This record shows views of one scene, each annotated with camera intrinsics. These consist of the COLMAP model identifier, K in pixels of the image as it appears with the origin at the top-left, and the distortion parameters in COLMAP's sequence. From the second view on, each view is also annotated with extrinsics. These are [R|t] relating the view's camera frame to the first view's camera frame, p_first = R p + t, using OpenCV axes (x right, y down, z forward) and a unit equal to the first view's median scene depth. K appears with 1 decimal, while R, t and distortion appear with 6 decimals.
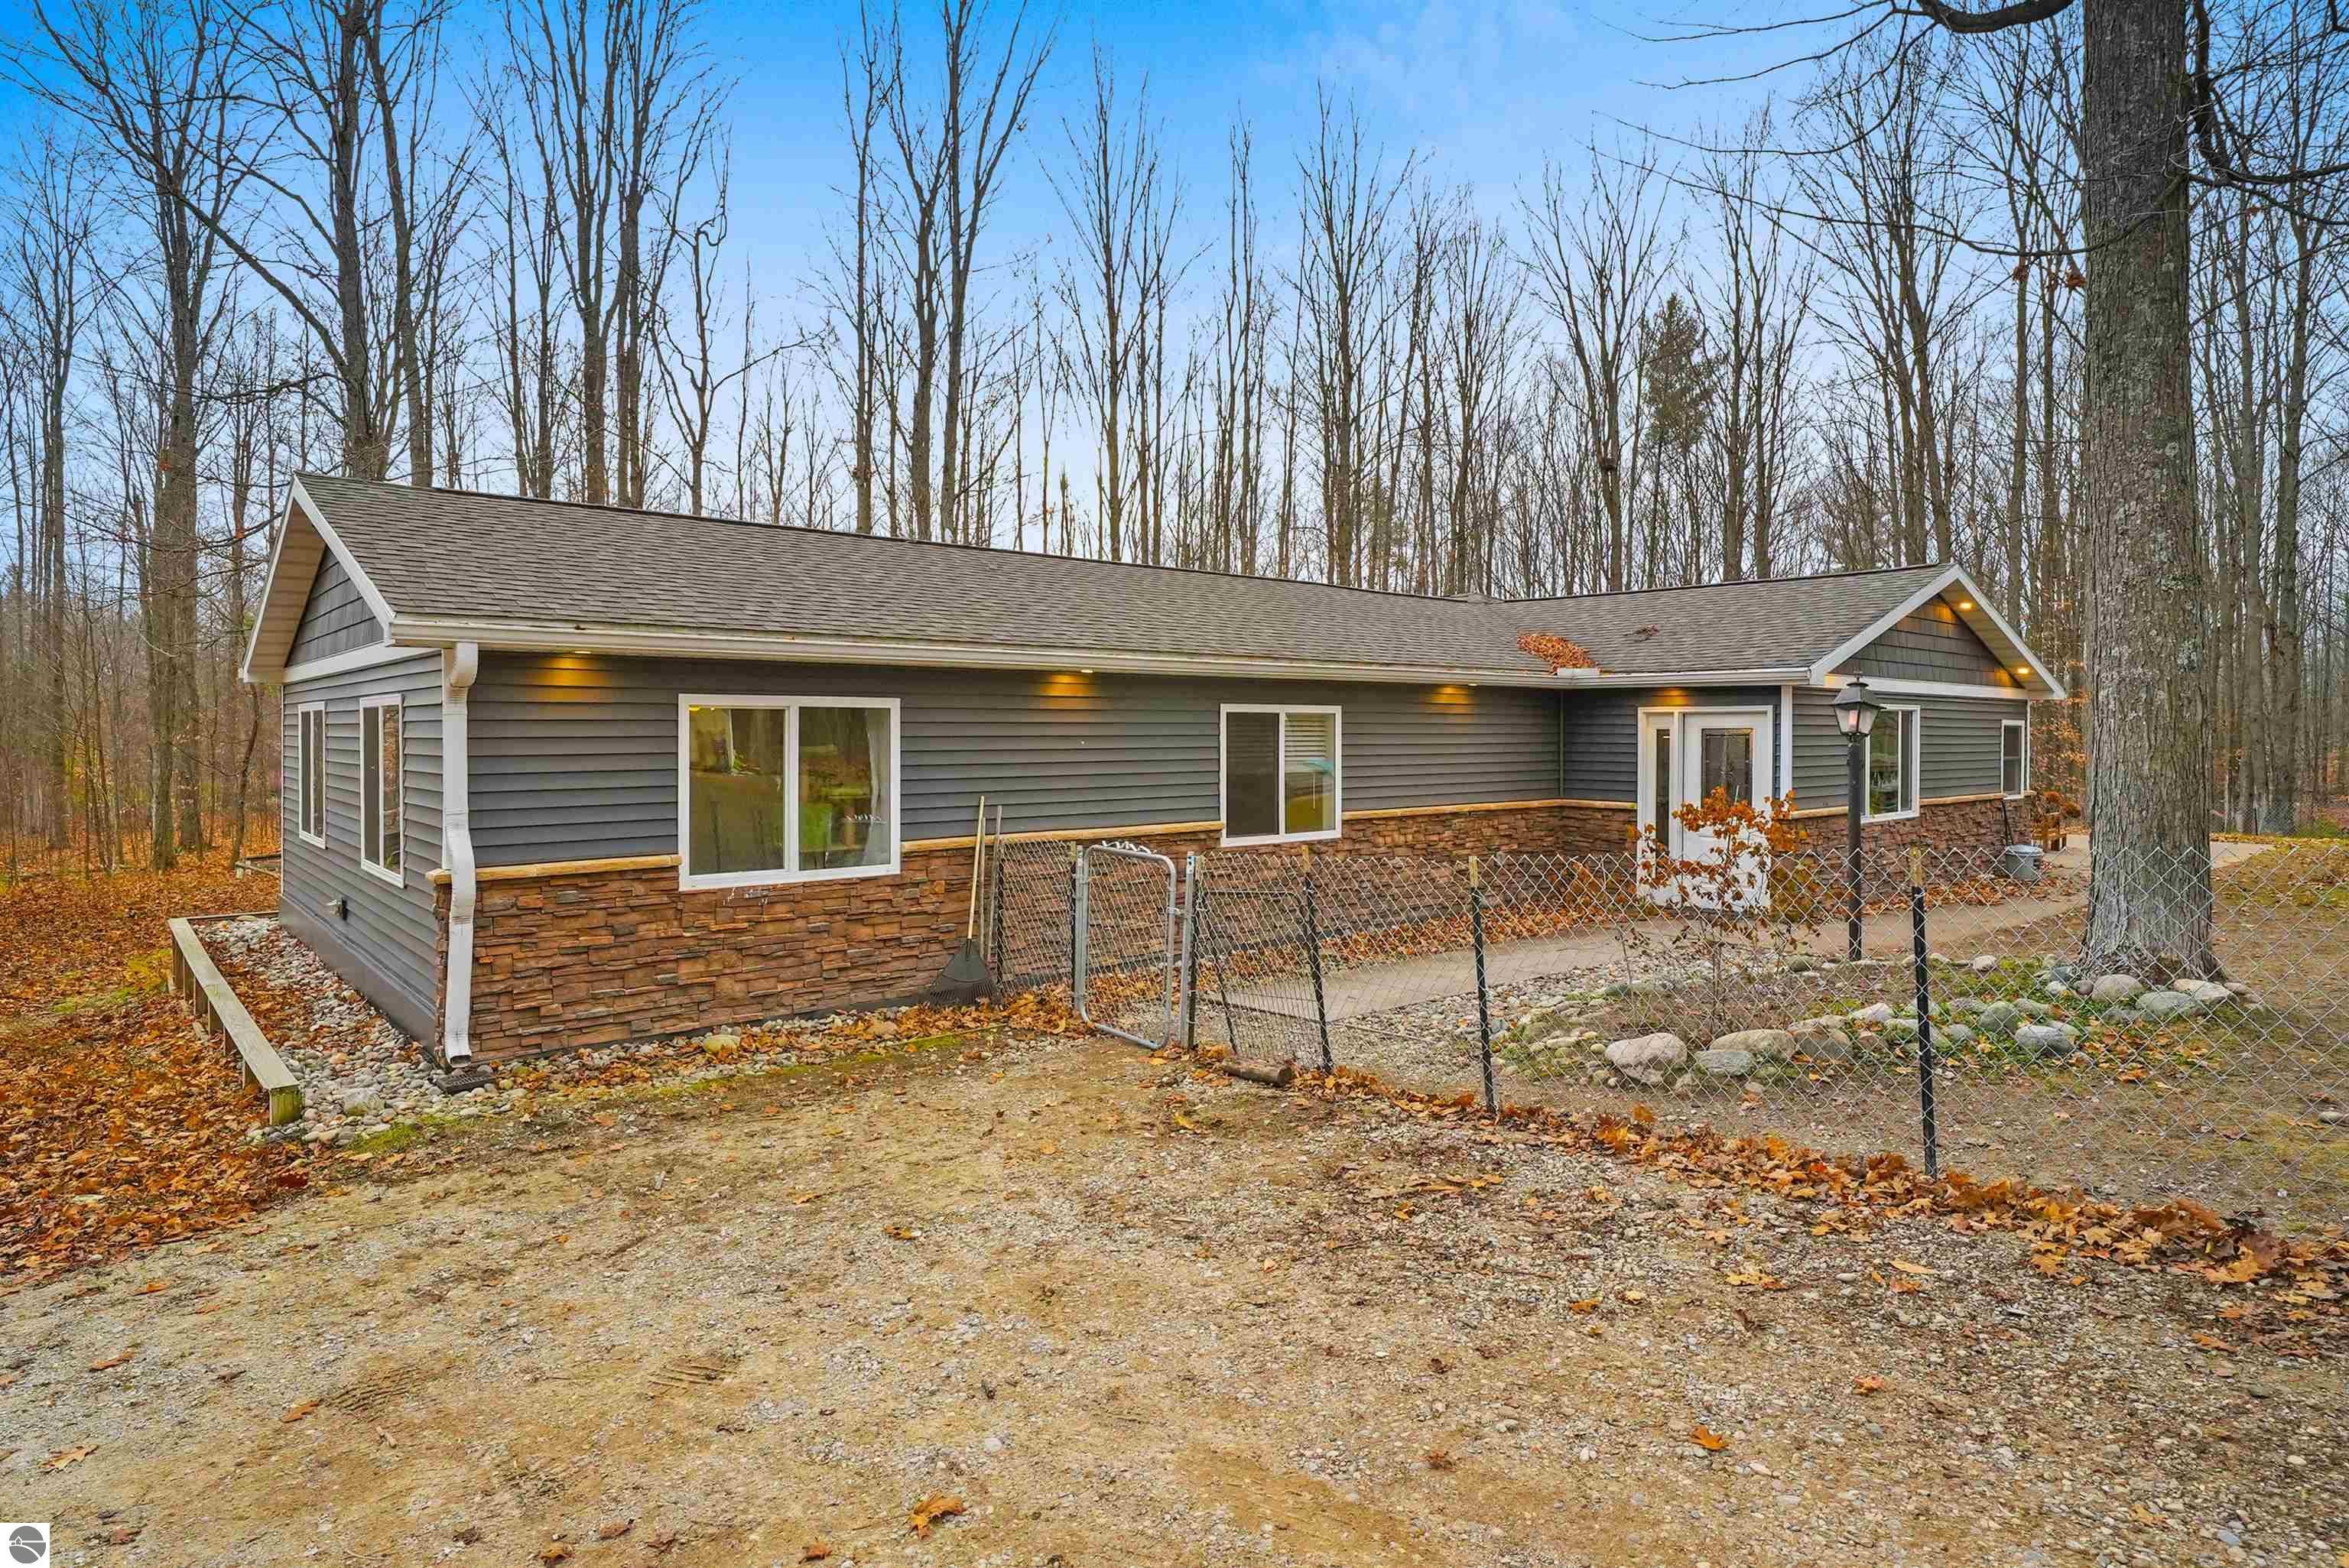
lens RADIAL K [[1279.8, 0, 1171.7], [0, 1279.8, 706.5], [0, 0, 1]] dist [0.002596, 0.000295]
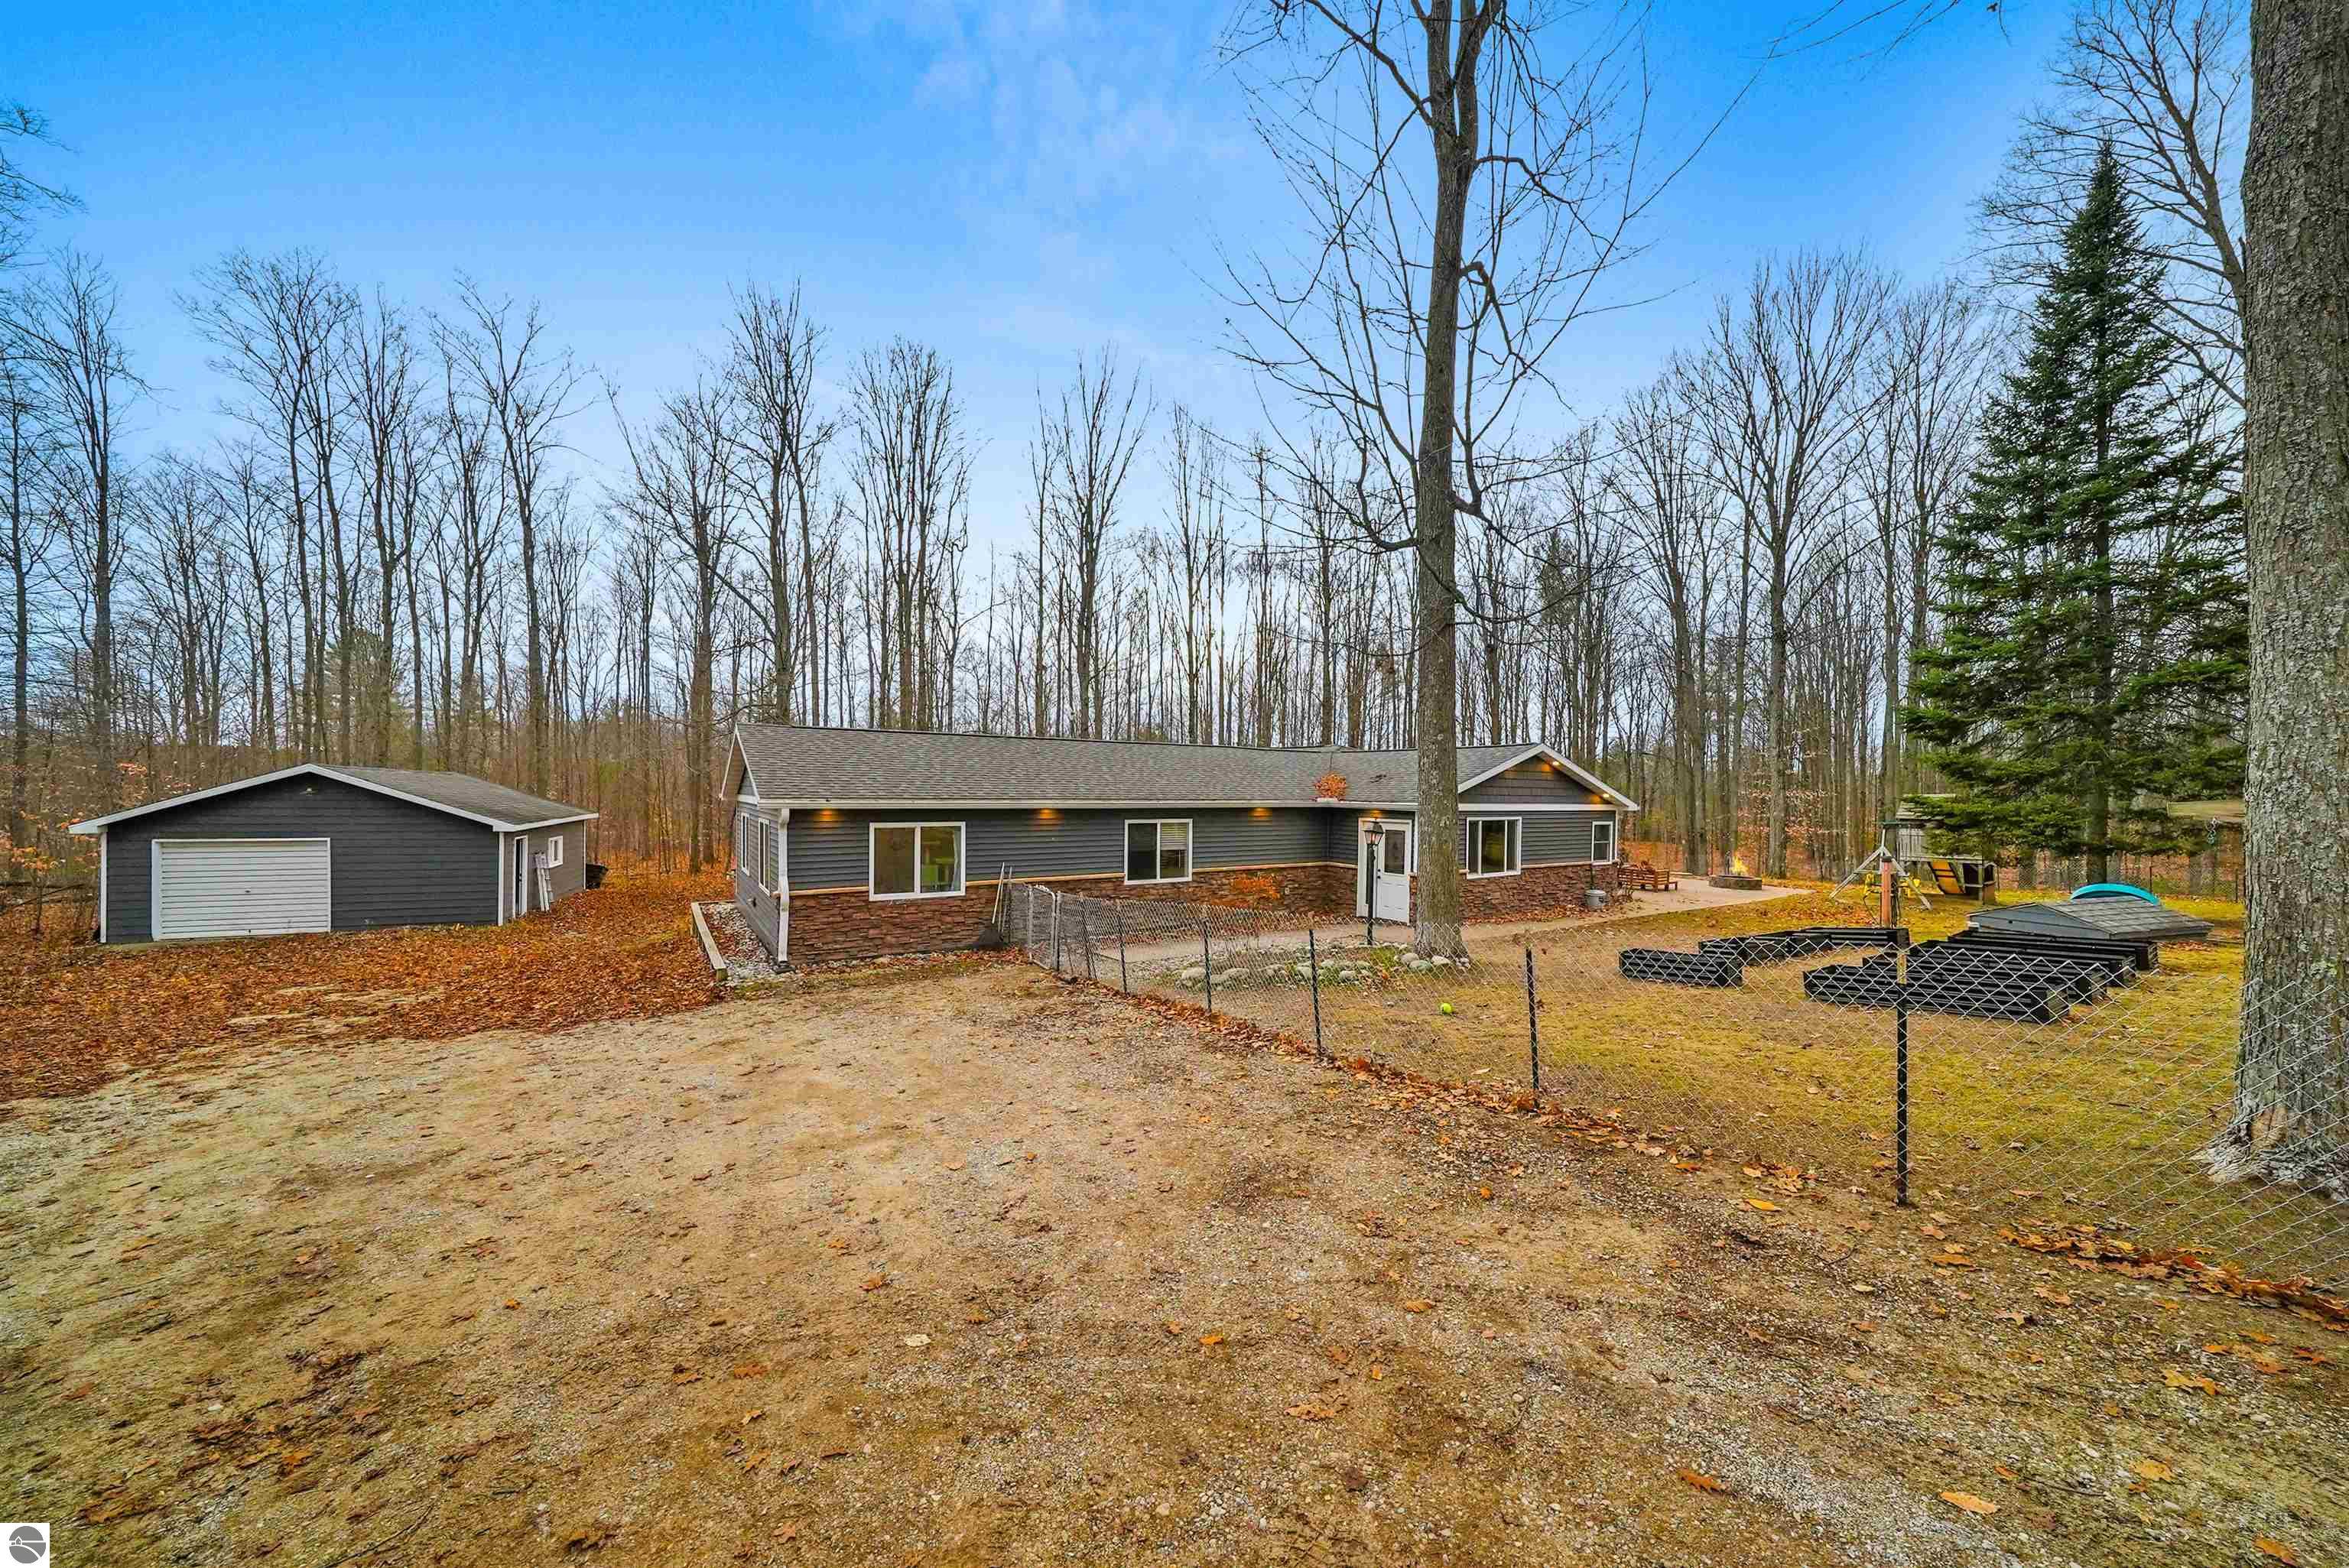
lens RADIAL K [[801.0, 0, 1174.5], [0, 801.0, 784.0], [0, 0, 1]] dist [-0.000959, -0.000055]
pose [[0.991384, 0.008902, -0.130688, 0.370504], [-0.007920, 0.999936, 0.008030, -0.092377], [0.130751, -0.006926, 0.991391, -0.433866]]
